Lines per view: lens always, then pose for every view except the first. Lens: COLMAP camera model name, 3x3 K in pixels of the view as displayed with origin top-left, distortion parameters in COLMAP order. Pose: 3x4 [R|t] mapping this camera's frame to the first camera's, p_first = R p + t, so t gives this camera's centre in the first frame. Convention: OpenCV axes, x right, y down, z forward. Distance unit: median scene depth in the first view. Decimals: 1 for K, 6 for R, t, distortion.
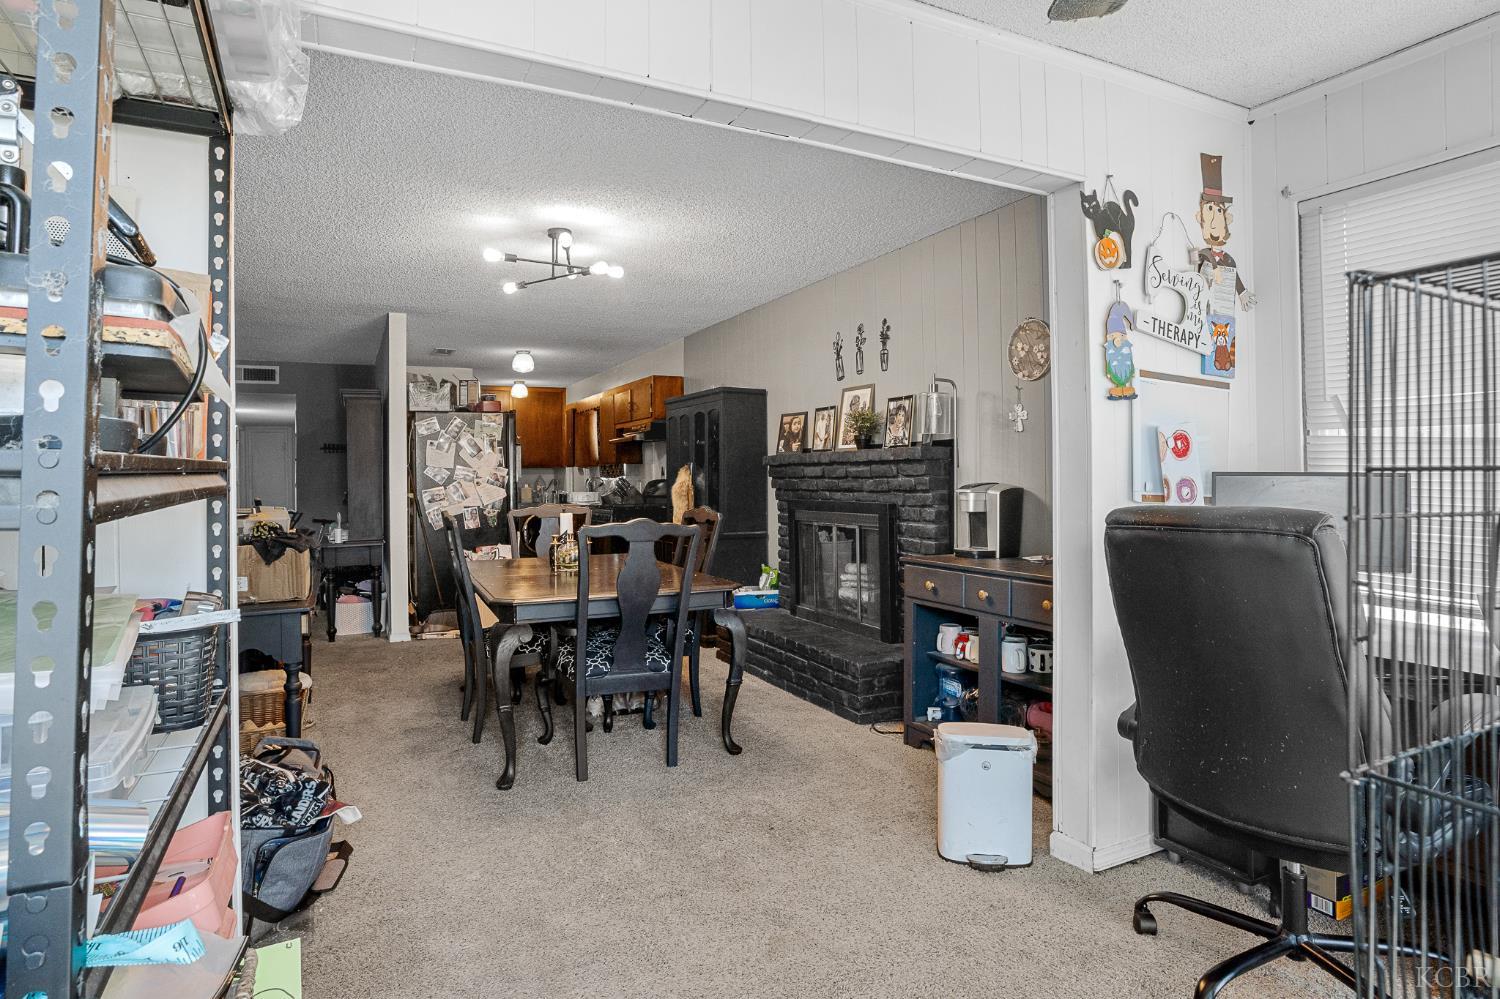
lens RADIAL K [[836.9, 0, 745.7], [0, 836.9, 482.1], [0, 0, 1]] dist [-0.072564, 0.000092]
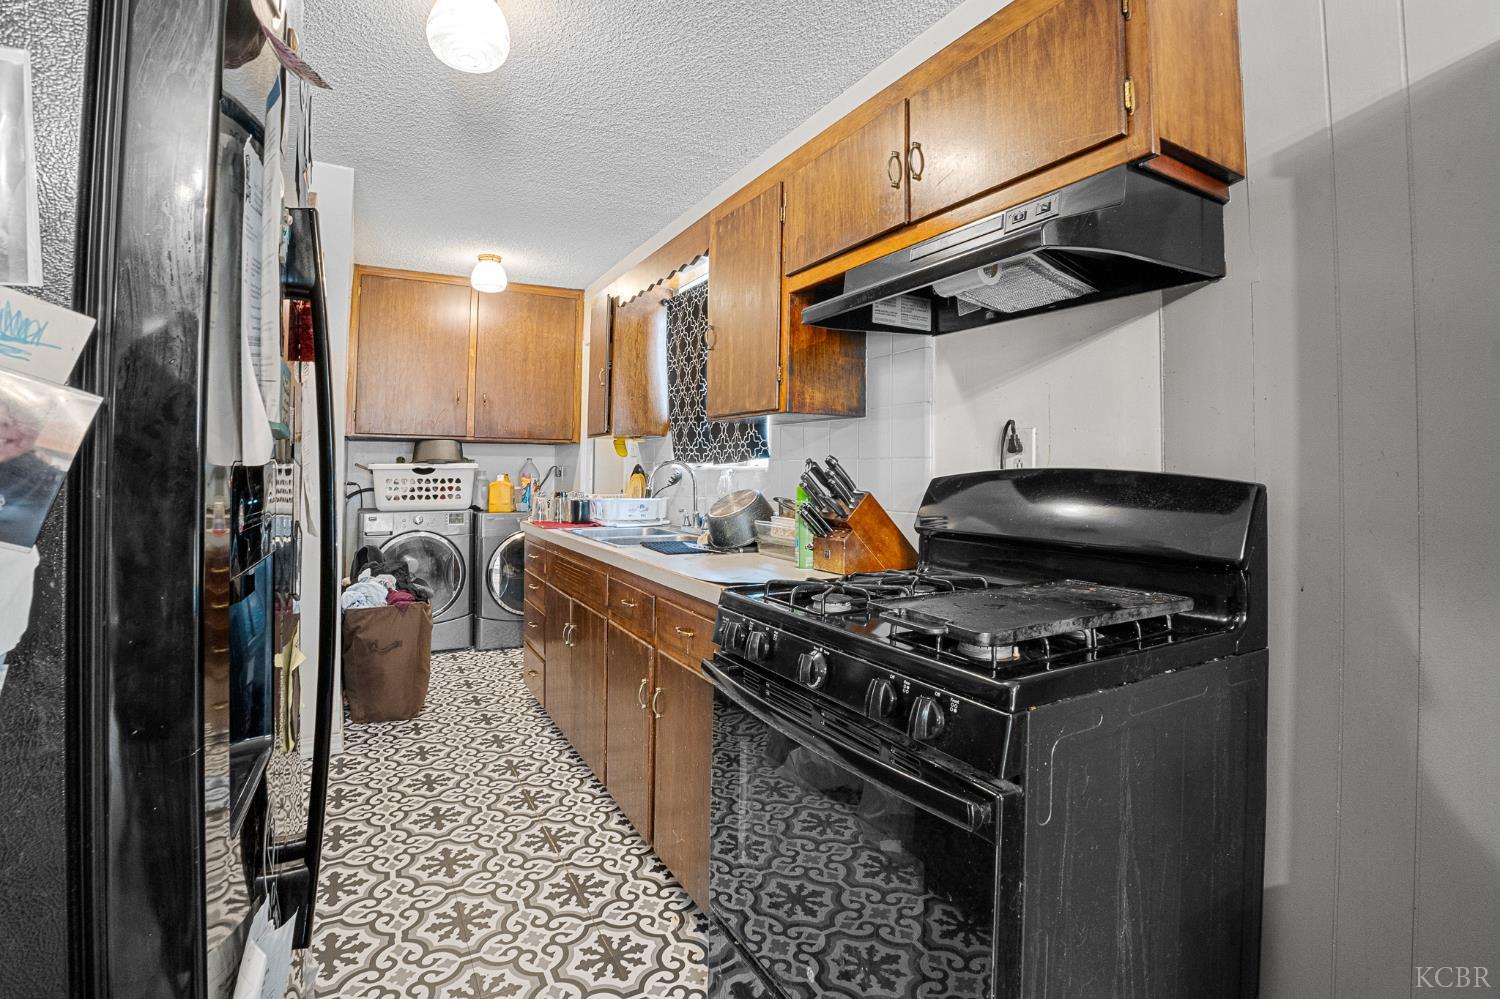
lens RADIAL K [[680.3, 0, 748.2], [0, 680.3, 458.9], [0, 0, 1]] dist [-0.050301, 0.000391]
pose [[0.998426, 0.015166, 0.053987, -0.288124], [-0.014148, 0.999716, -0.019196, -0.001711], [-0.054263, 0.018402, 0.998357, 1.232467]]
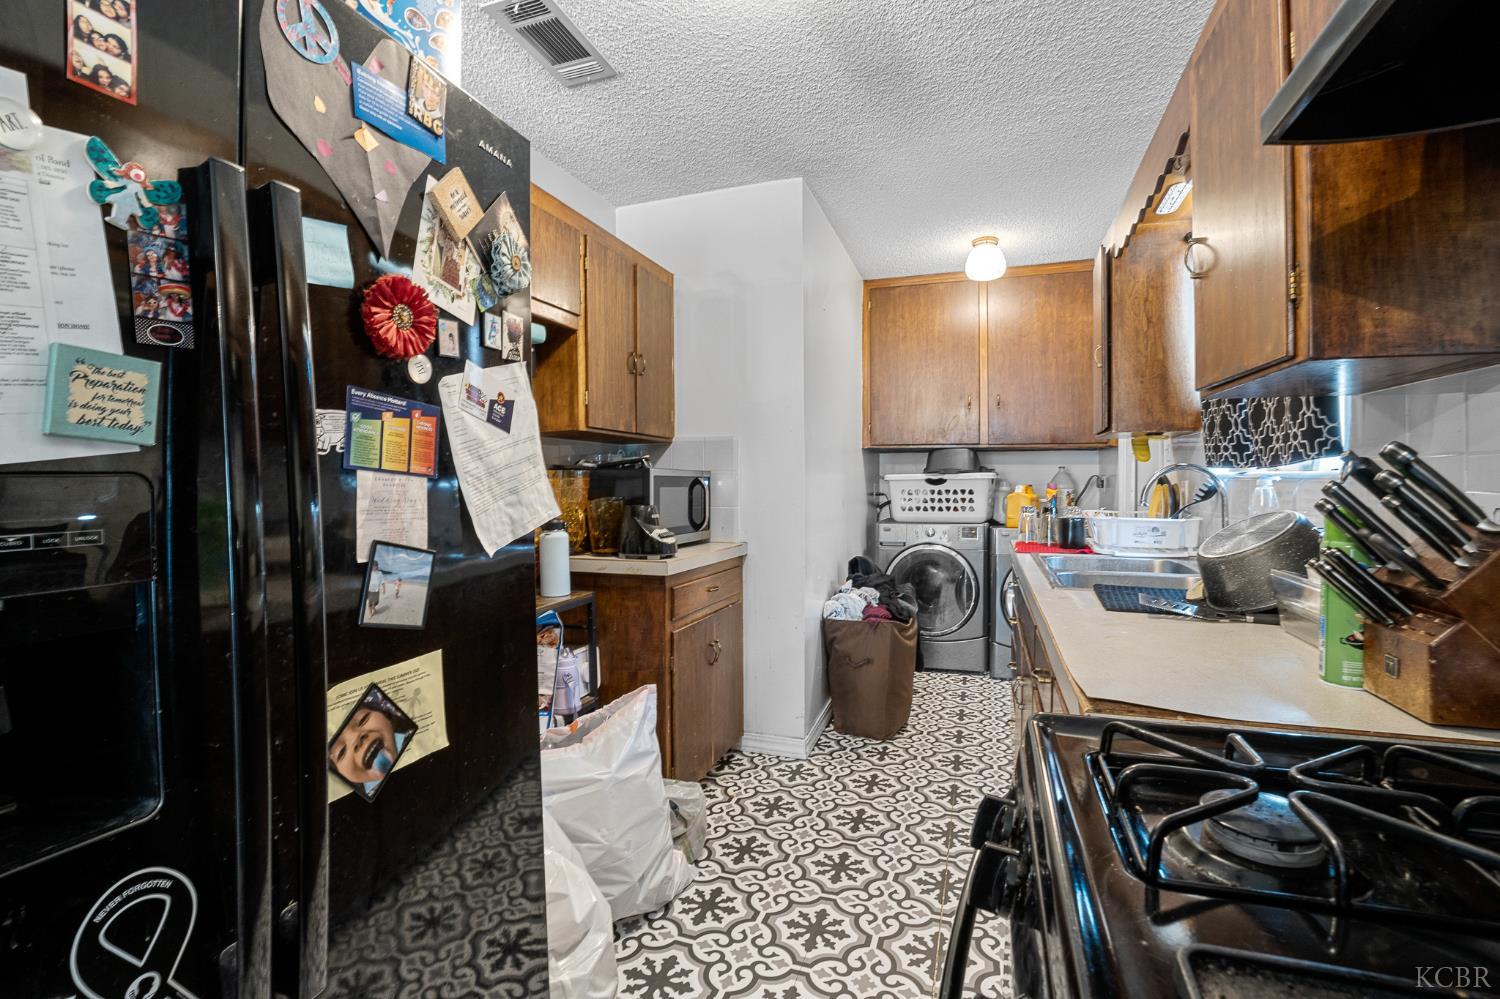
lens RADIAL K [[674.8, 0, 754.9], [0, 674.8, 486.3], [0, 0, 1]] dist [-0.061589, 0.016987]
pose [[0.706086, 0.015028, -0.707967, -0.231040], [-0.006419, 0.999870, 0.014822, -0.002015], [0.708097, -0.005921, 0.706090, 1.364090]]
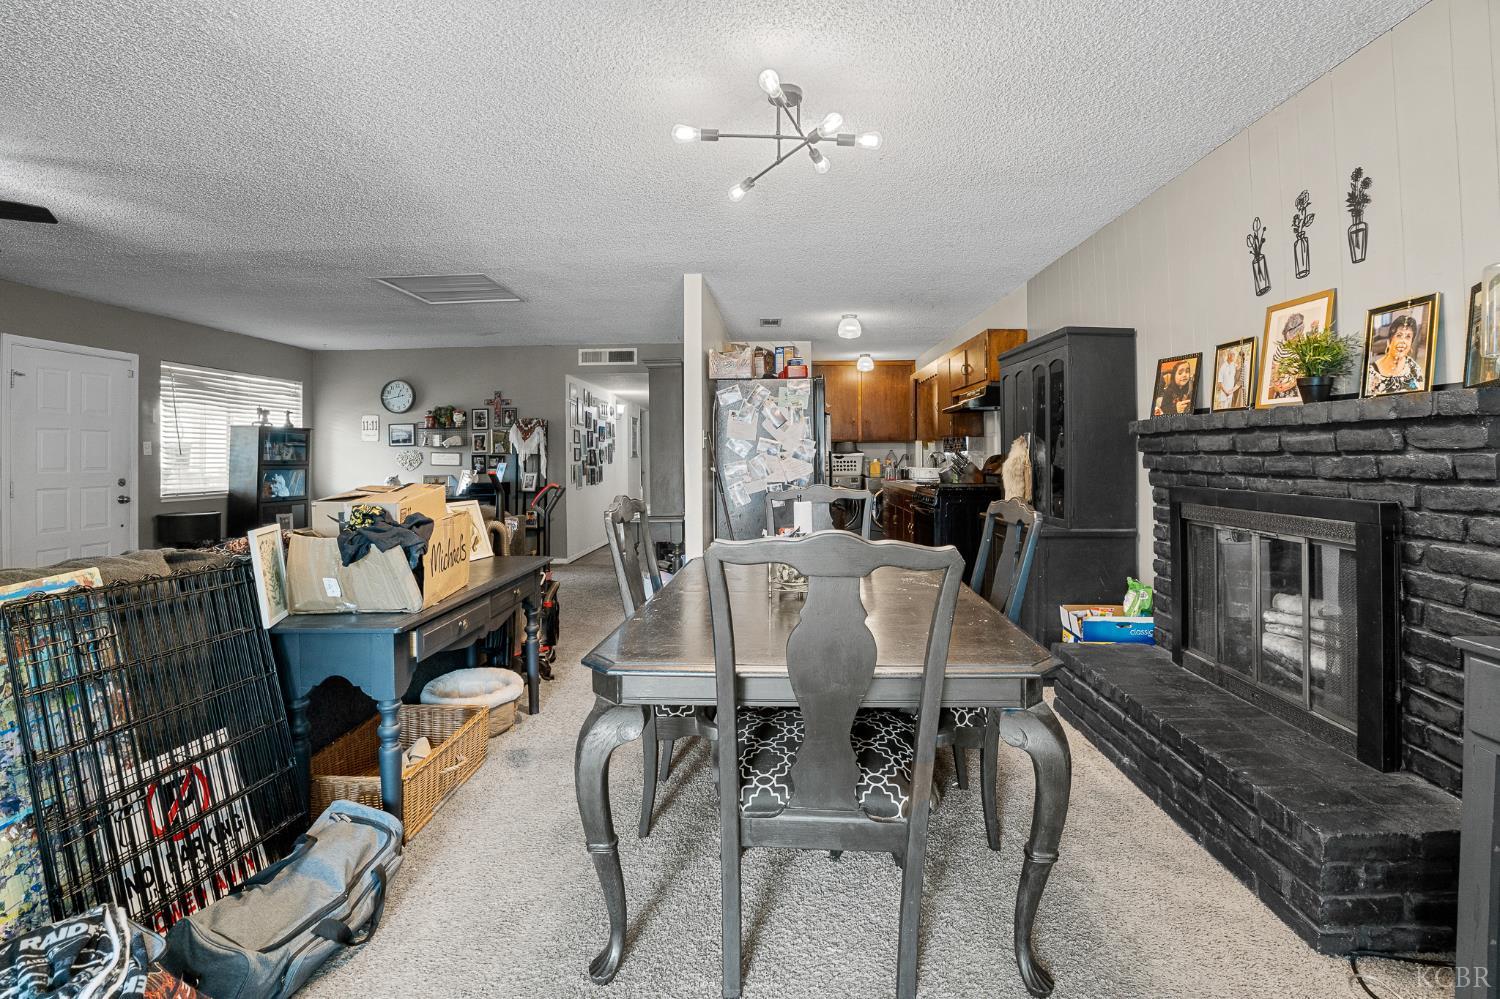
lens RADIAL K [[715.7, 0, 759.1], [0, 715.7, 439.4], [0, 0, 1]] dist [-0.061942, 0.012686]
pose [[0.885277, -0.002578, -0.465057, 0.022493], [-0.008324, 0.999737, -0.021387, -0.001544], [0.464990, 0.022805, 0.885022, 0.379461]]
